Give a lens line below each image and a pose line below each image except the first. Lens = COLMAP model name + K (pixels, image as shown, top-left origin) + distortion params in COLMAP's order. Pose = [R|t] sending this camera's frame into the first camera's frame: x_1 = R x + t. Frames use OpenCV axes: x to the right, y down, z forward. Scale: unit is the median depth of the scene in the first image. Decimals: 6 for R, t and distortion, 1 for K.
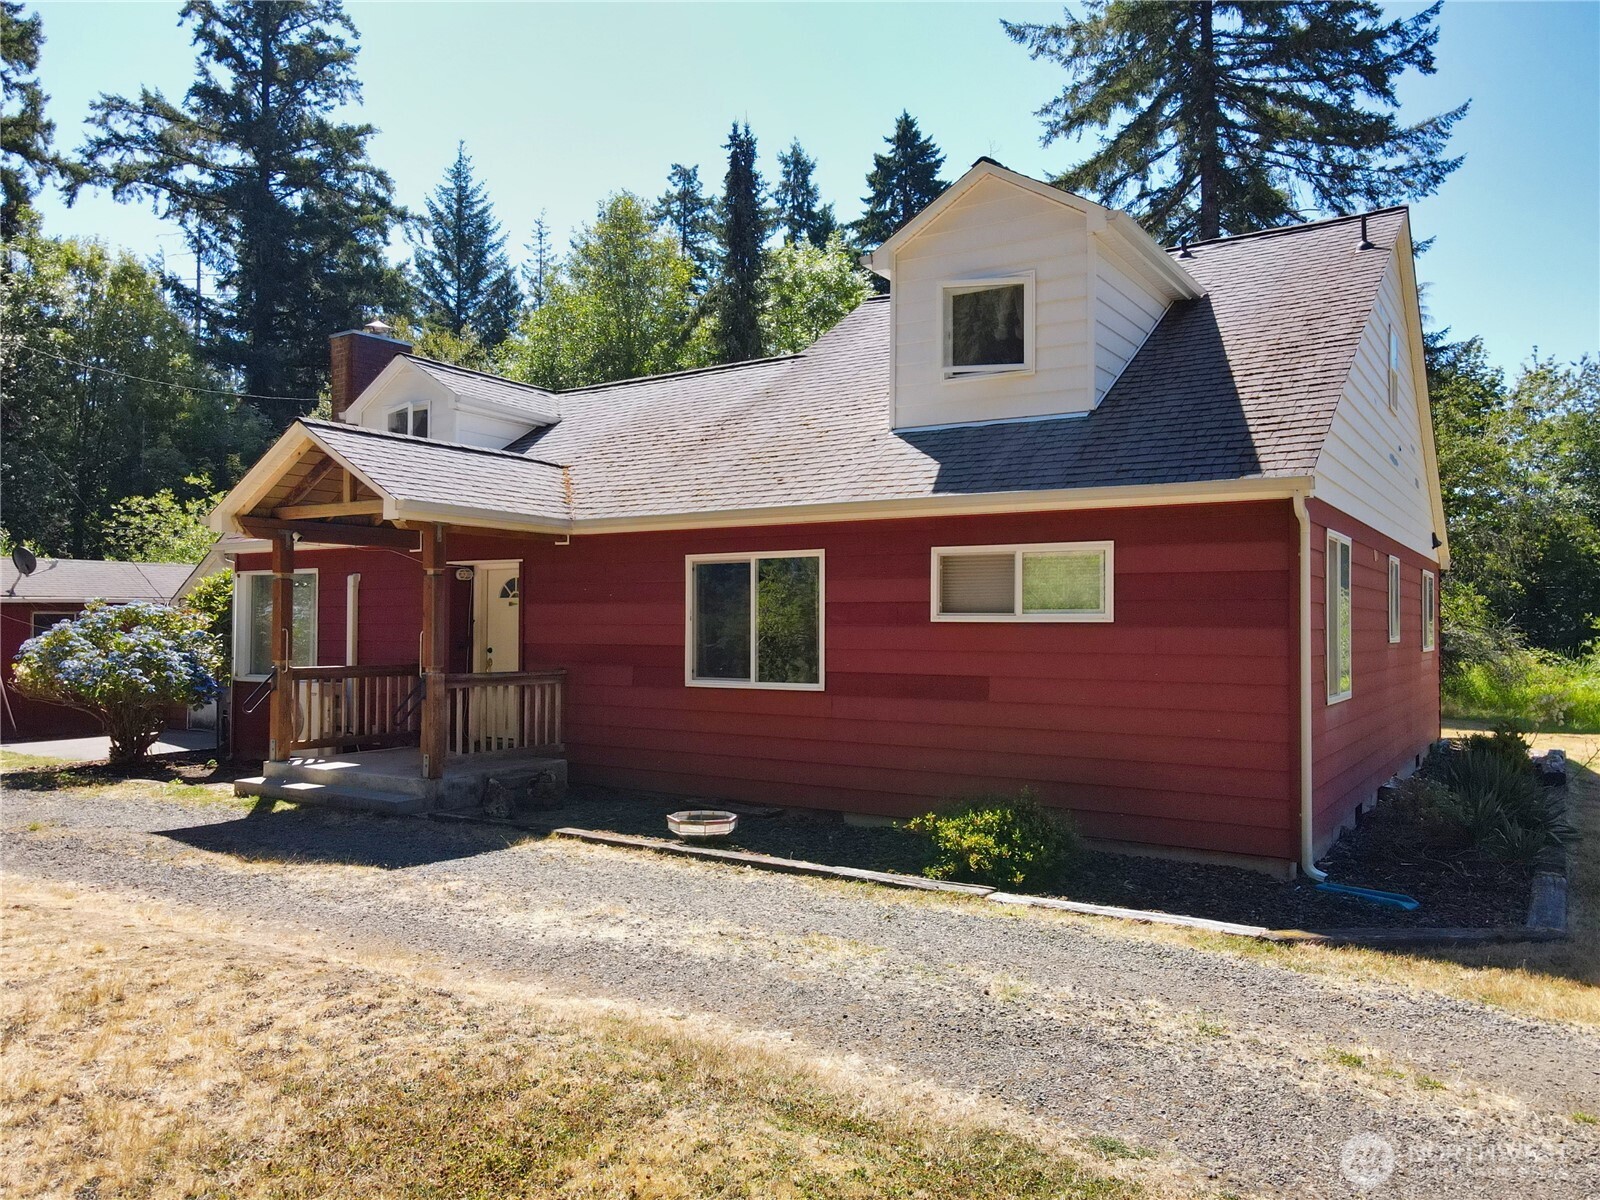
lens RADIAL K [[1167.3, 0, 803.0], [0, 1167.3, 608.1], [0, 0, 1]] dist [0.022641, -0.015433]
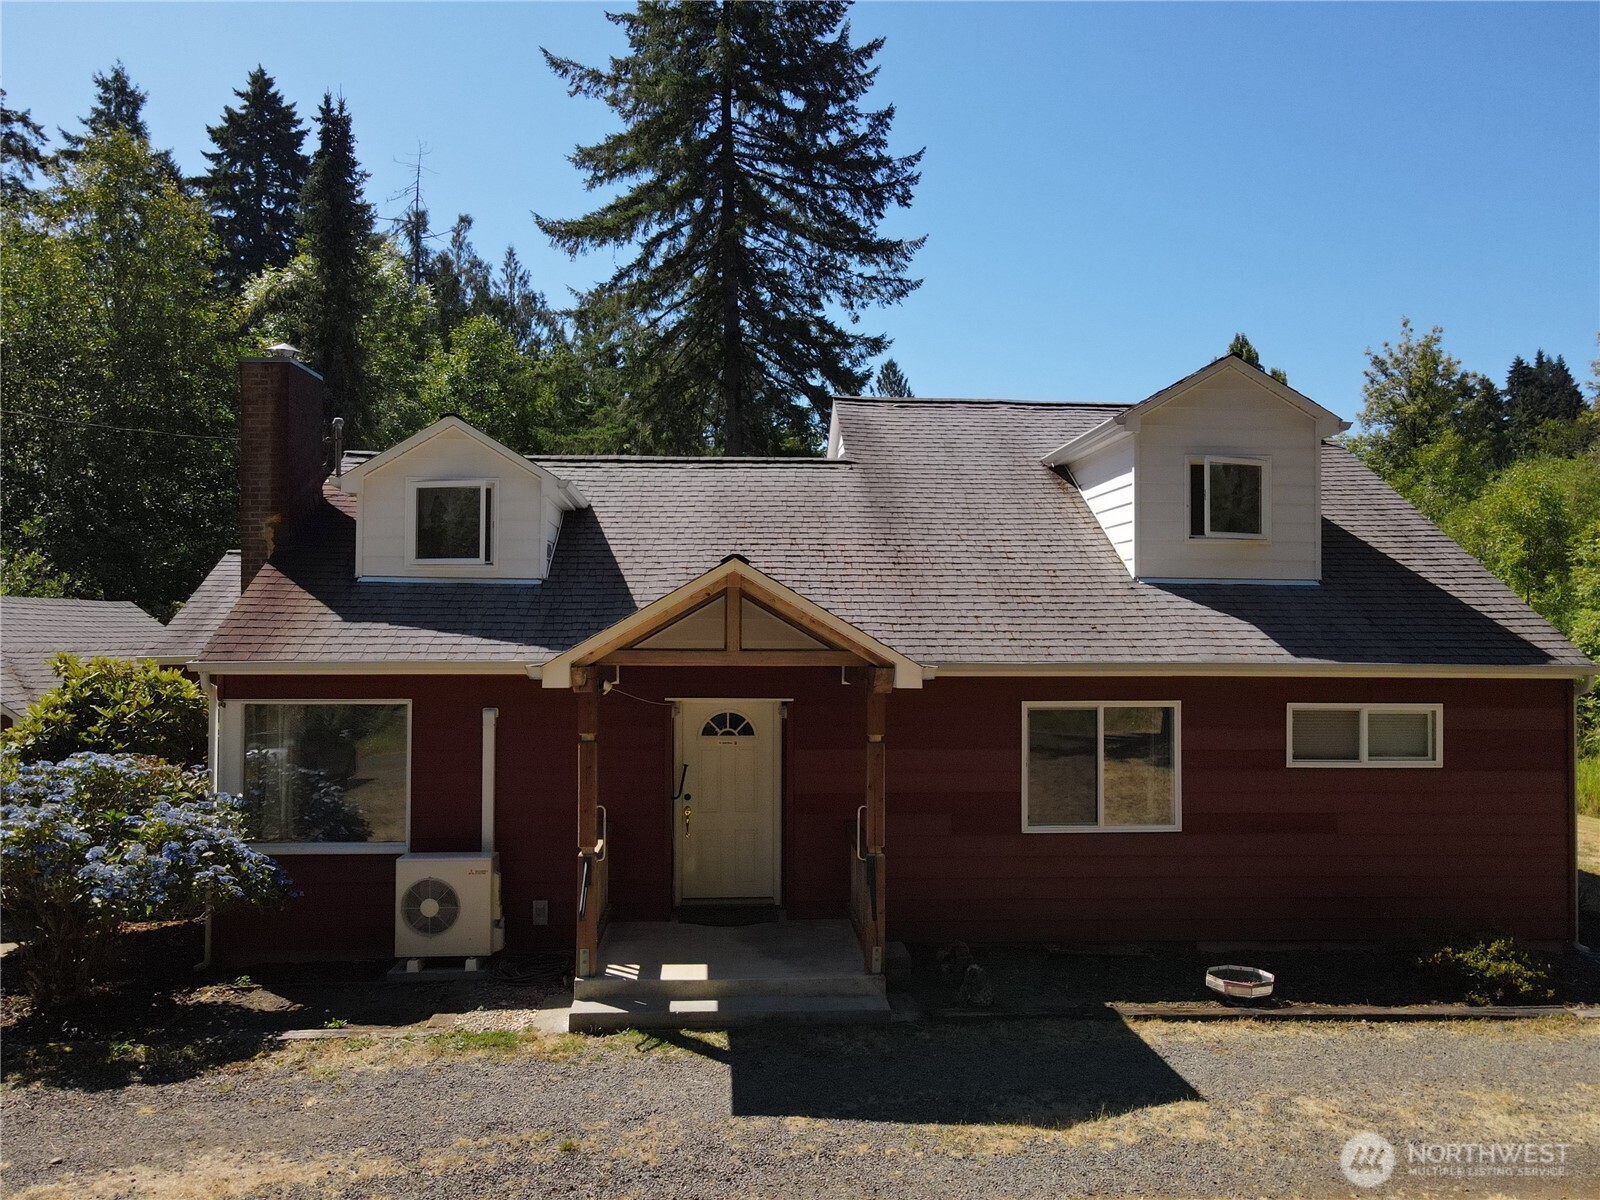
lens RADIAL K [[1167.3, 0, 798.5], [0, 1167.3, 602.3], [0, 0, 1]] dist [0.022641, -0.015433]
pose [[0.805267, 0.013359, 0.592762, -0.247891], [-0.010883, 0.999911, -0.007750, -0.035174], [-0.592812, -0.000211, 0.805341, 0.090499]]
